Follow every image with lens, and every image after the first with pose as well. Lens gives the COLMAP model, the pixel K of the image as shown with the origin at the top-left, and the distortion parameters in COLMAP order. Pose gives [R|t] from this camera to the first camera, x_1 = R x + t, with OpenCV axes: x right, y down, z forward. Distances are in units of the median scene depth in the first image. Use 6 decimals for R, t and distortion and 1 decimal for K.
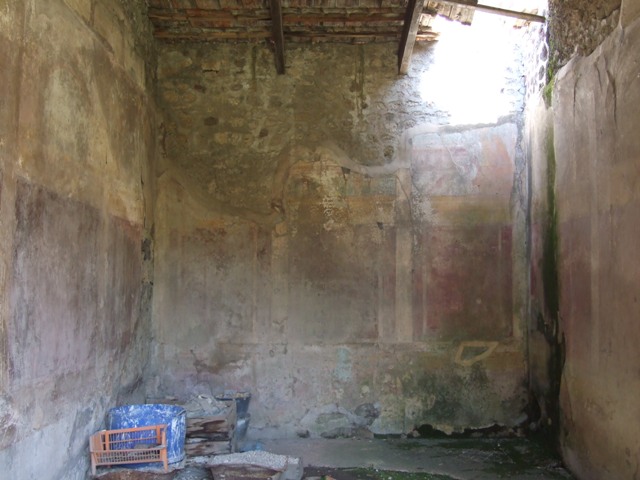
lens RADIAL K [[796.1, 0, 319.8], [0, 796.1, 239.2], [0, 0, 1]] dist [-0.008822, 0.000000]
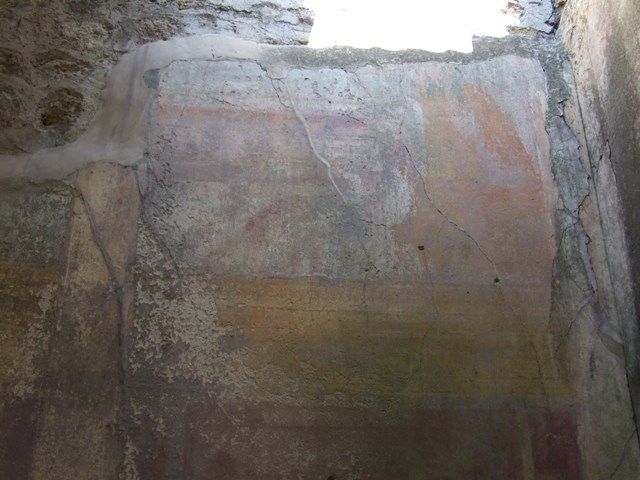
lens RADIAL K [[854.2, 0, 321.6], [0, 854.2, 239.6], [0, 0, 1]] dist [-0.051709, 0.000000]
pose [[0.990299, 0.052950, 0.128466, 0.083336], [0.000128, 0.924199, -0.381912, 0.018184], [-0.138951, 0.378224, 0.915227, 0.468182]]
